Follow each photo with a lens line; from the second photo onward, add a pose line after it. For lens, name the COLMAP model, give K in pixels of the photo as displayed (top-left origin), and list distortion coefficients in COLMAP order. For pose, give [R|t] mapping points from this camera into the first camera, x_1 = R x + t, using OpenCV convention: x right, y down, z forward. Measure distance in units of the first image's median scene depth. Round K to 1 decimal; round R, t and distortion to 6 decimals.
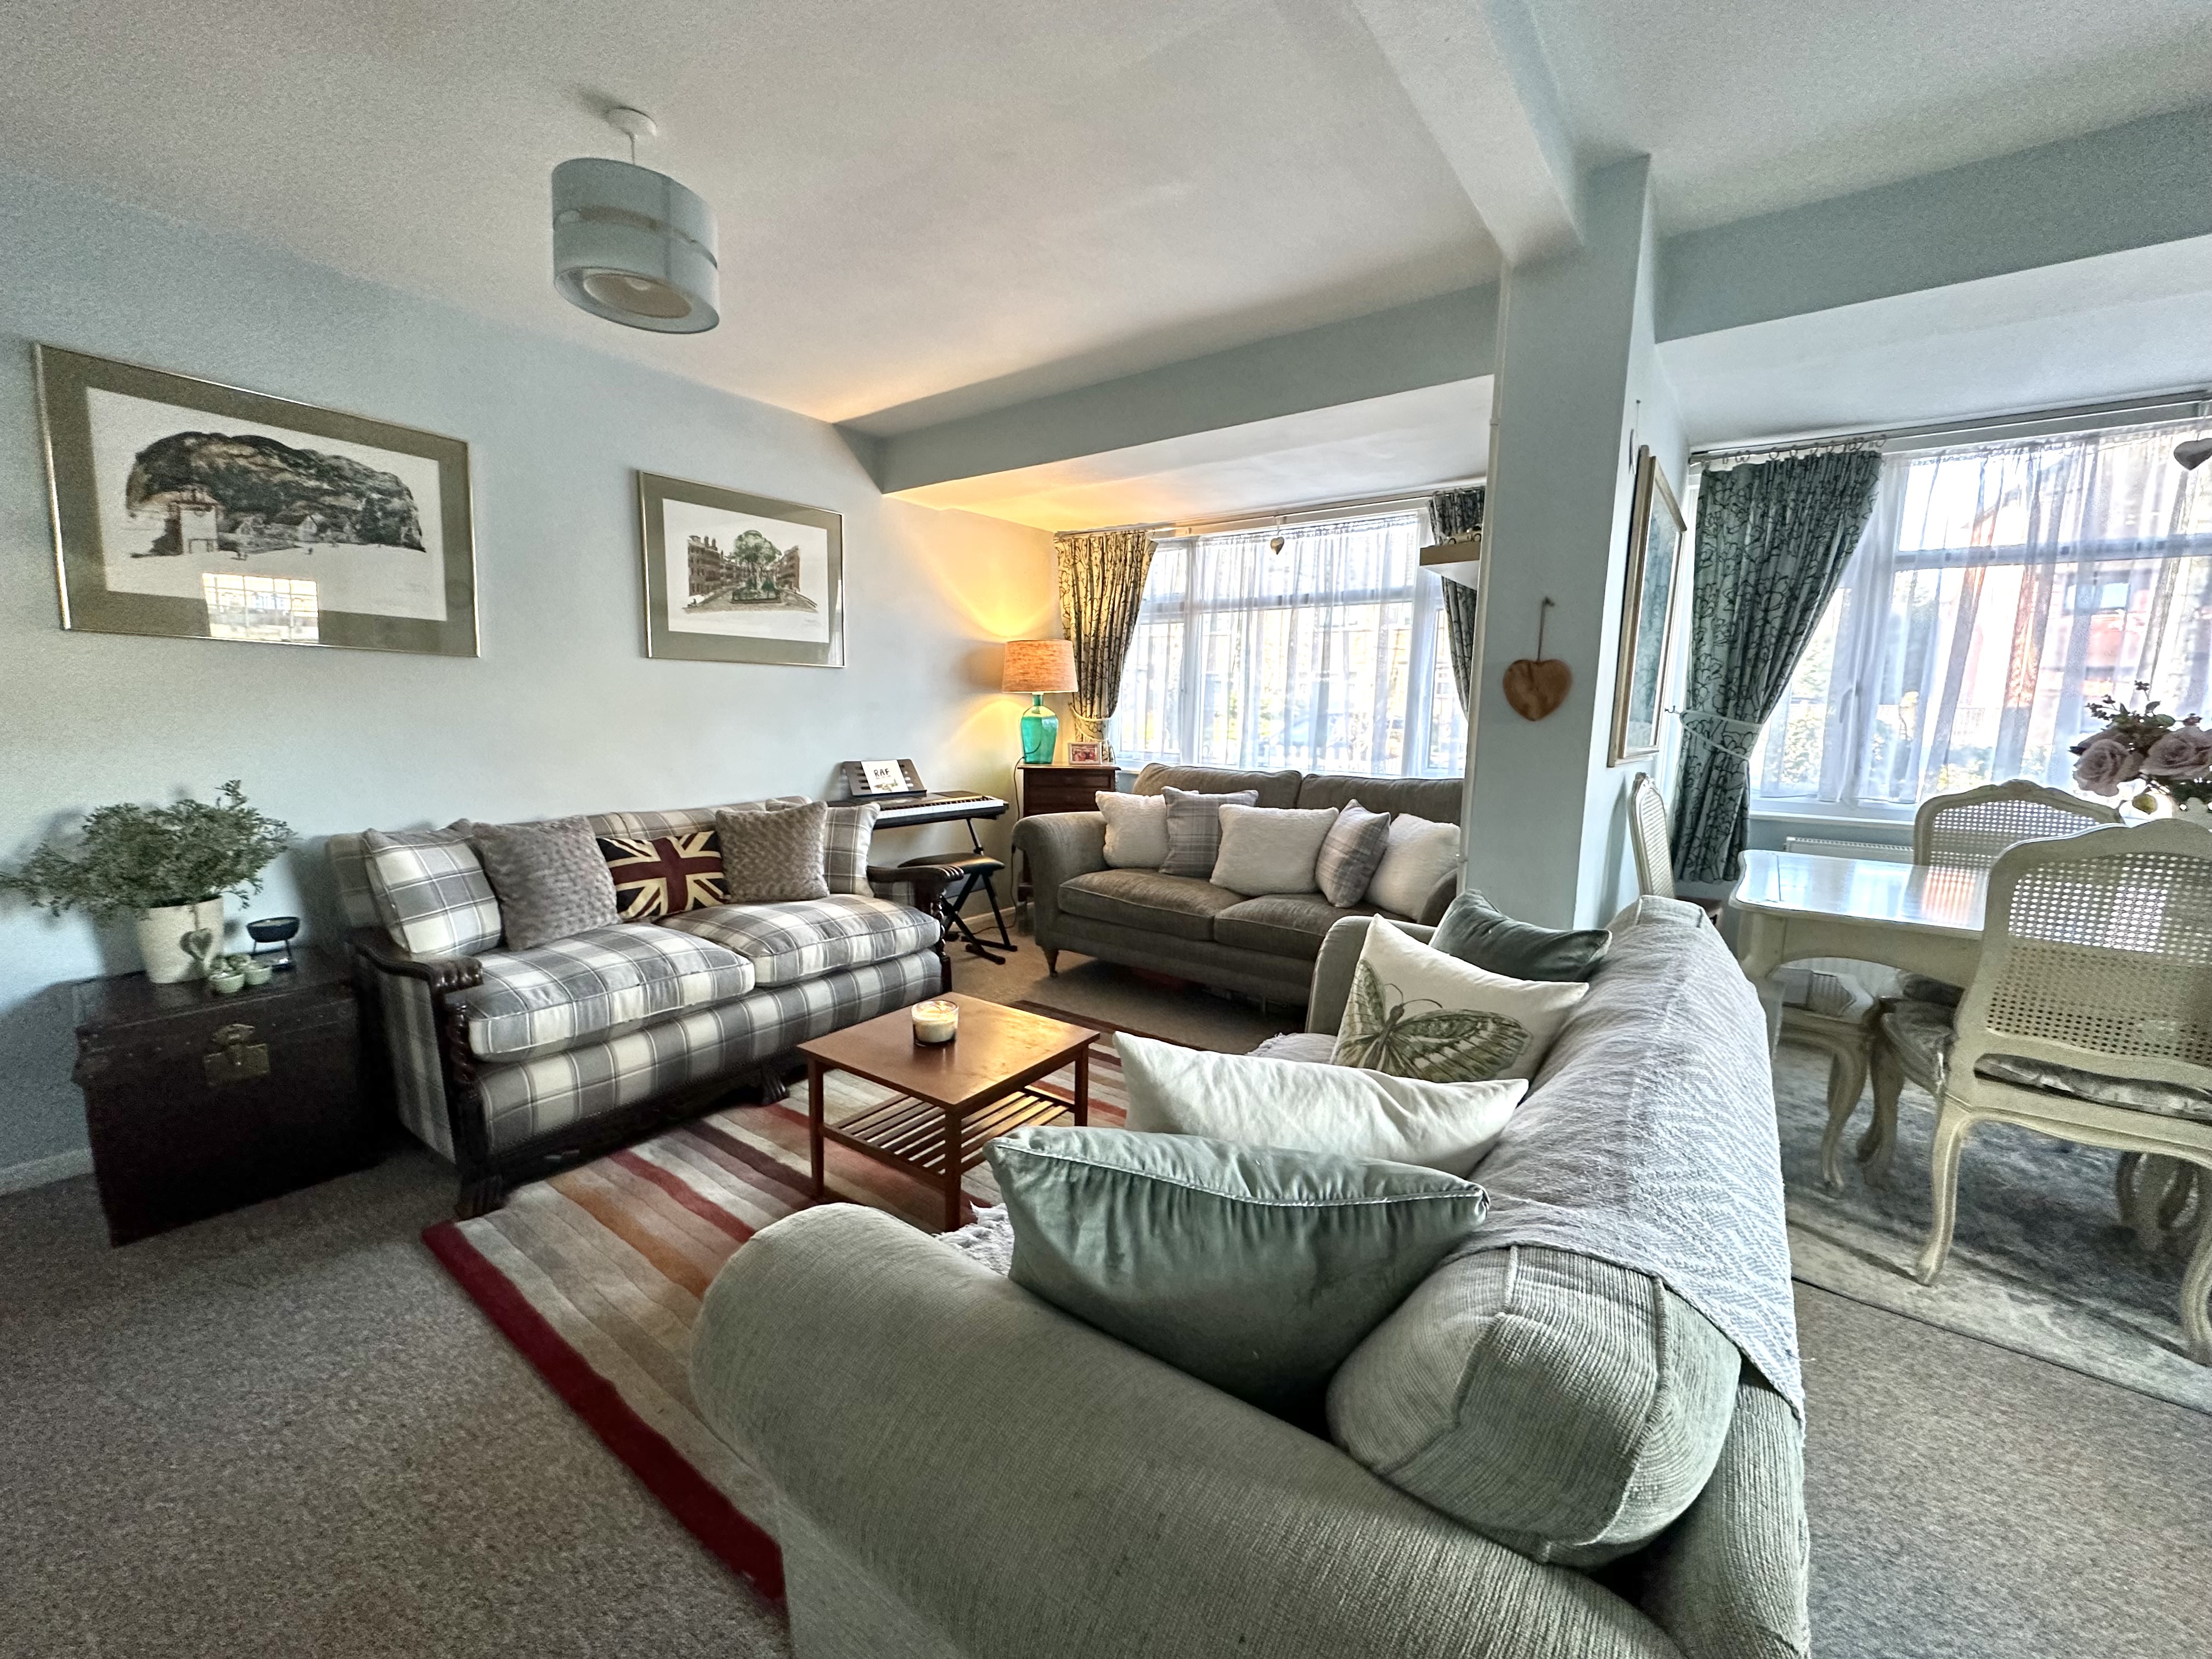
lens RADIAL K [[878.7, 0, 1103.1], [0, 878.7, 831.4], [0, 0, 1]] dist [-0.003502, 0.000932]
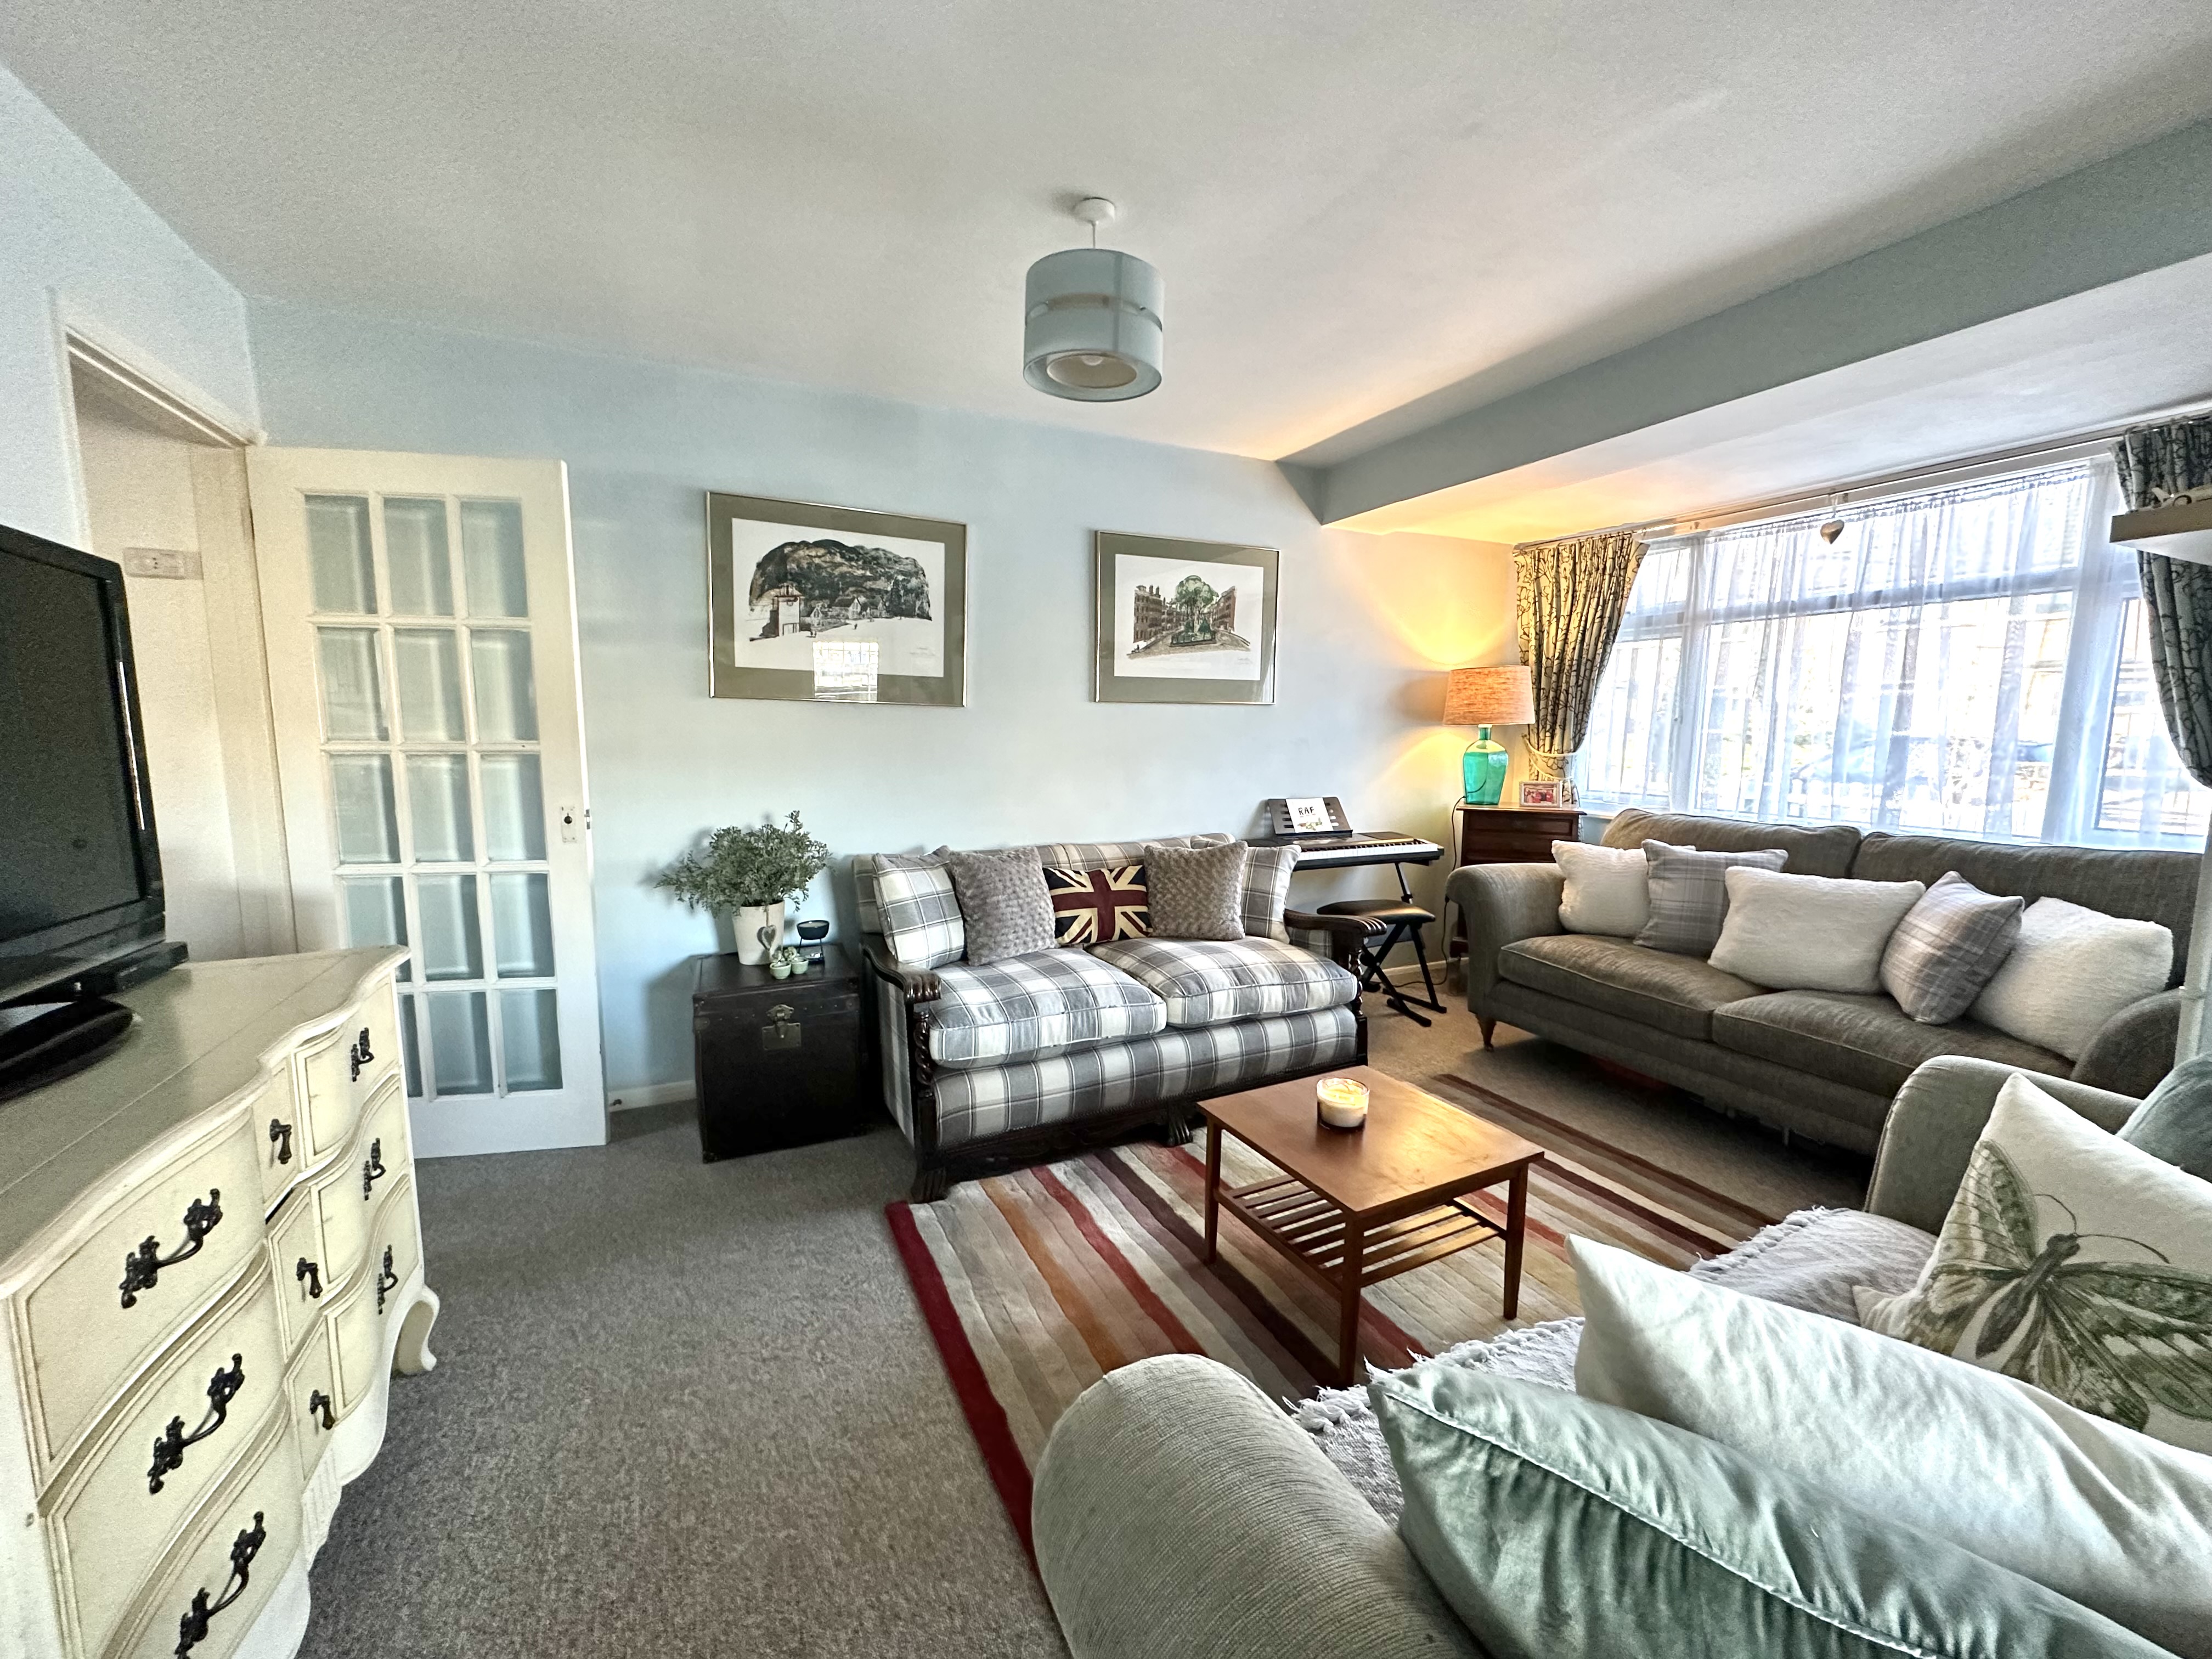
lens RADIAL K [[878.7, 0, 1107.6], [0, 878.7, 831.3], [0, 0, 1]] dist [-0.003502, 0.000932]
pose [[0.888007, 0.042589, -0.457852, -0.002957], [-0.054917, 0.998398, -0.013642, -0.030319], [0.456538, 0.037258, 0.888924, 0.062316]]
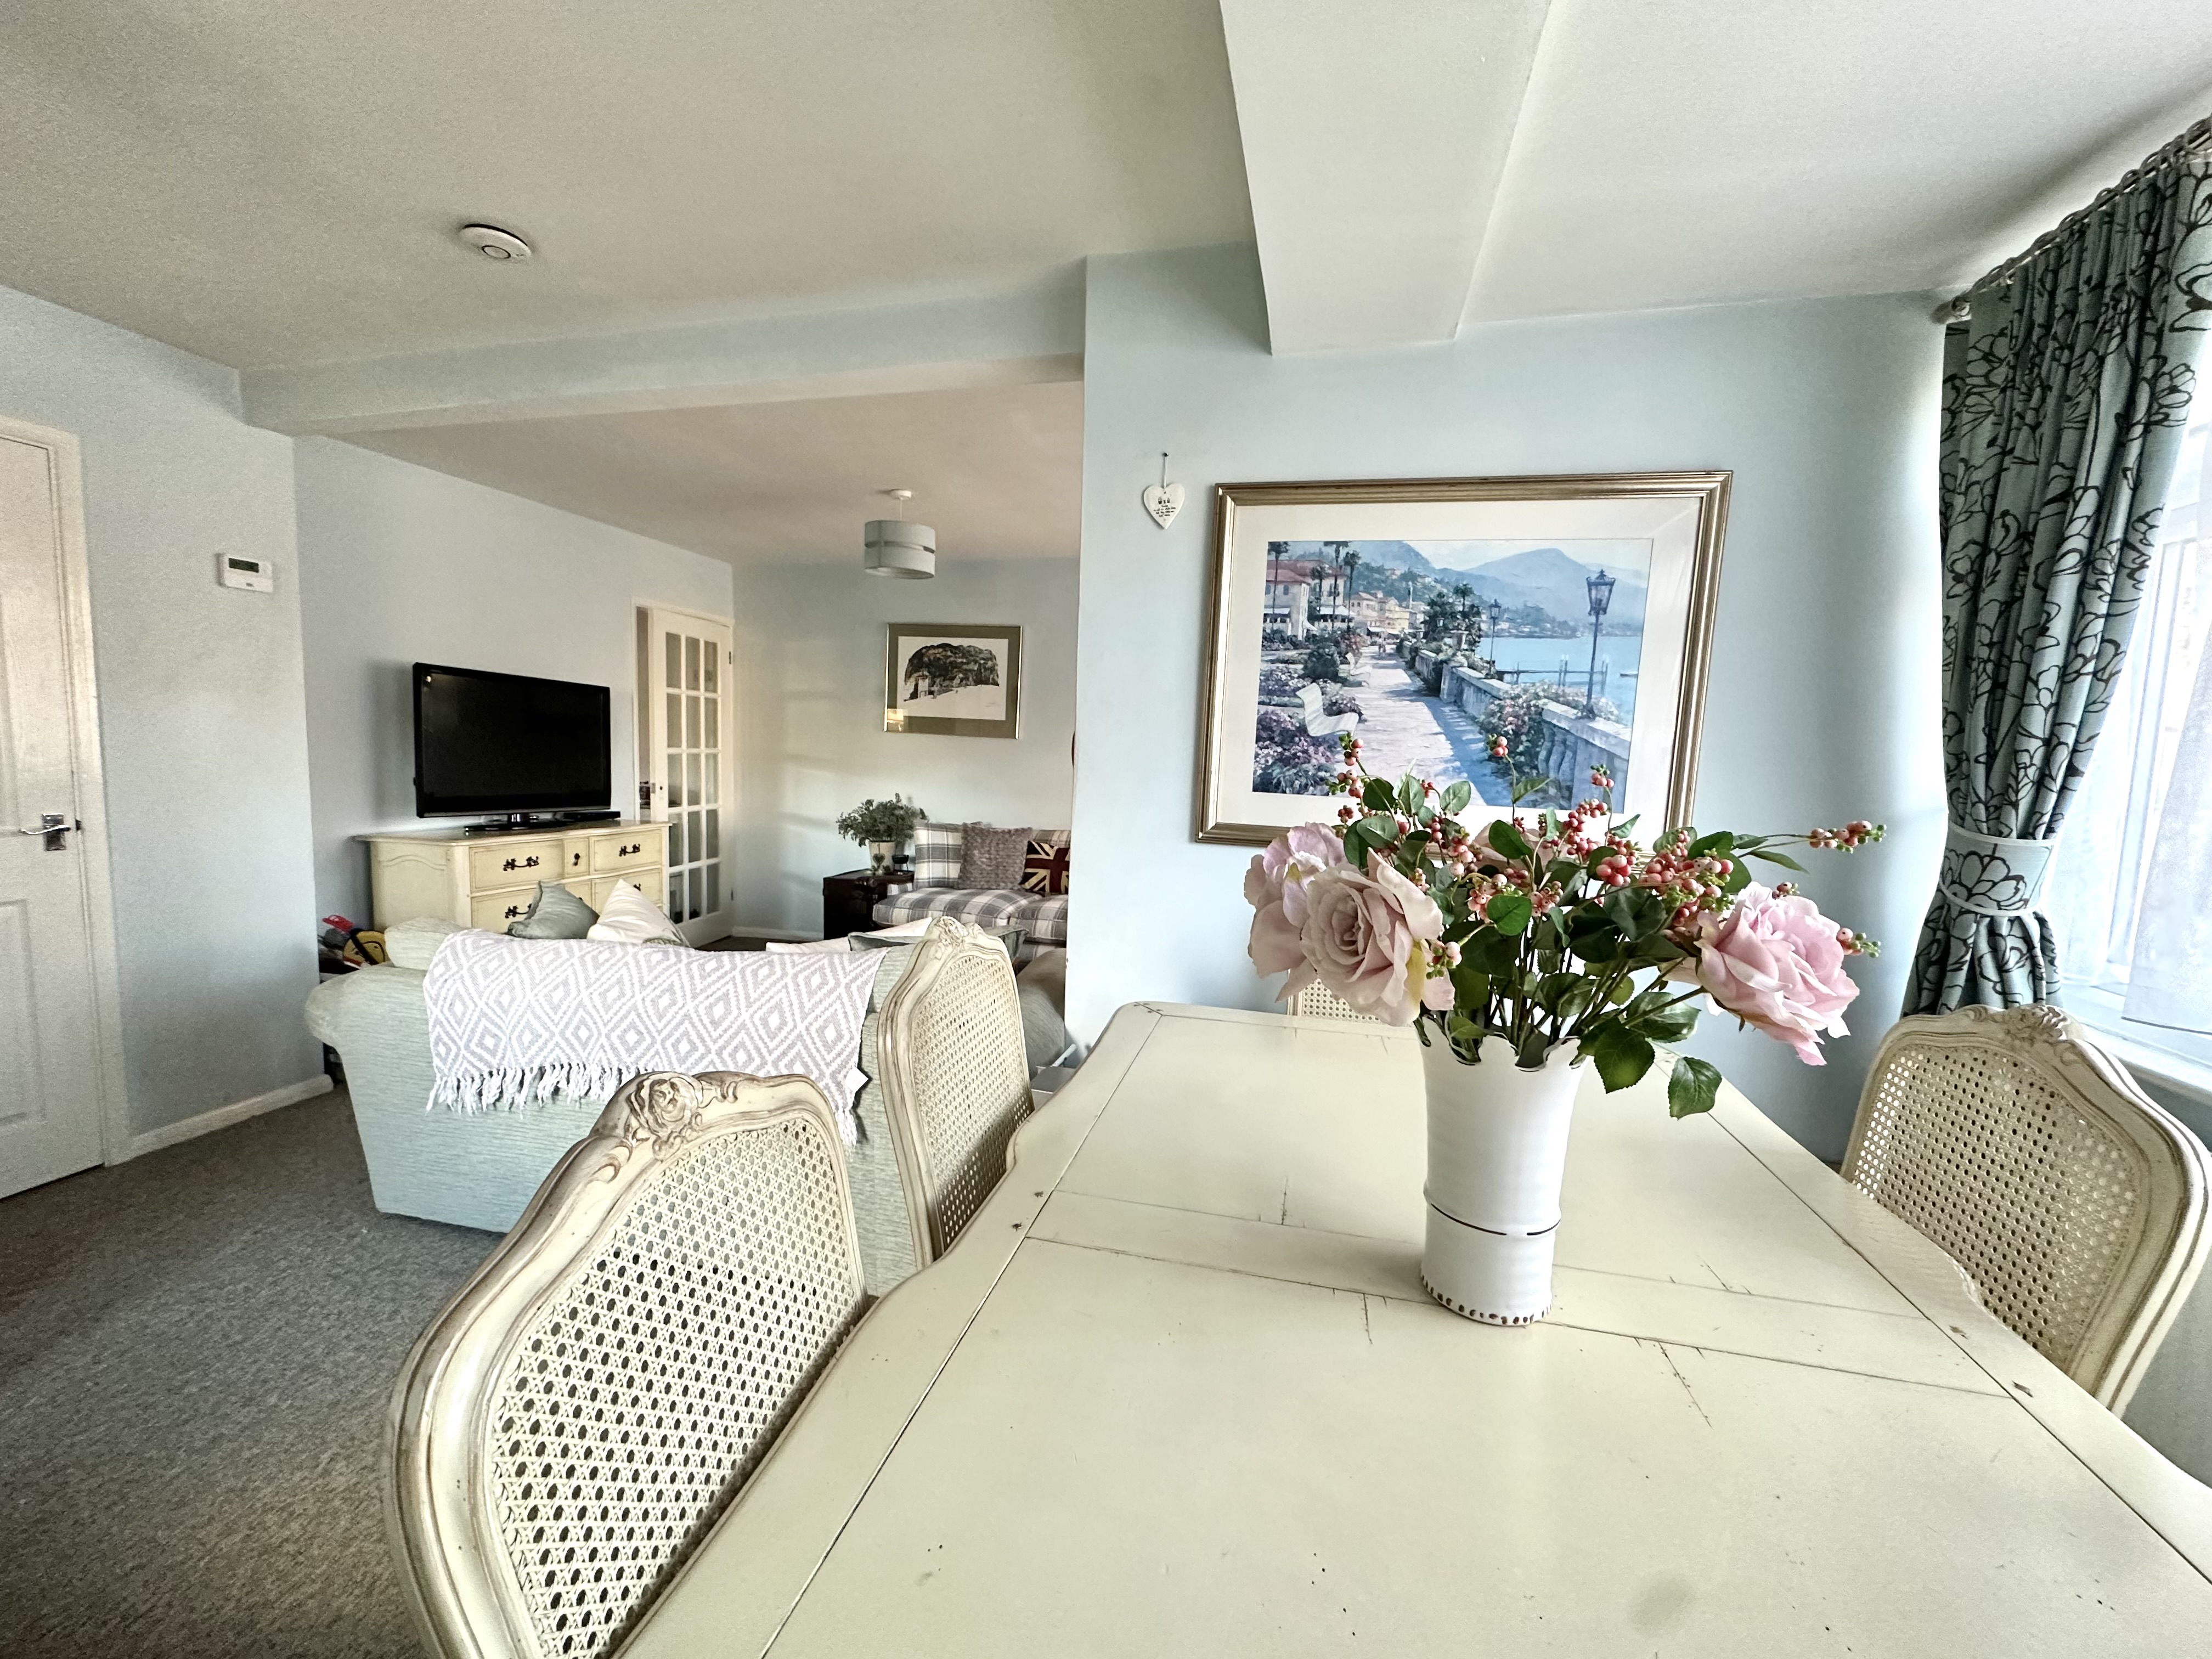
lens RADIAL K [[878.7, 0, 1107.2], [0, 878.7, 839.8], [0, 0, 1]] dist [-0.003502, 0.000932]
pose [[0.389952, 0.089487, -0.916477, 1.186257], [-0.153951, 0.987594, 0.030927, -0.079612], [0.907875, 0.129033, 0.398891, 0.497231]]
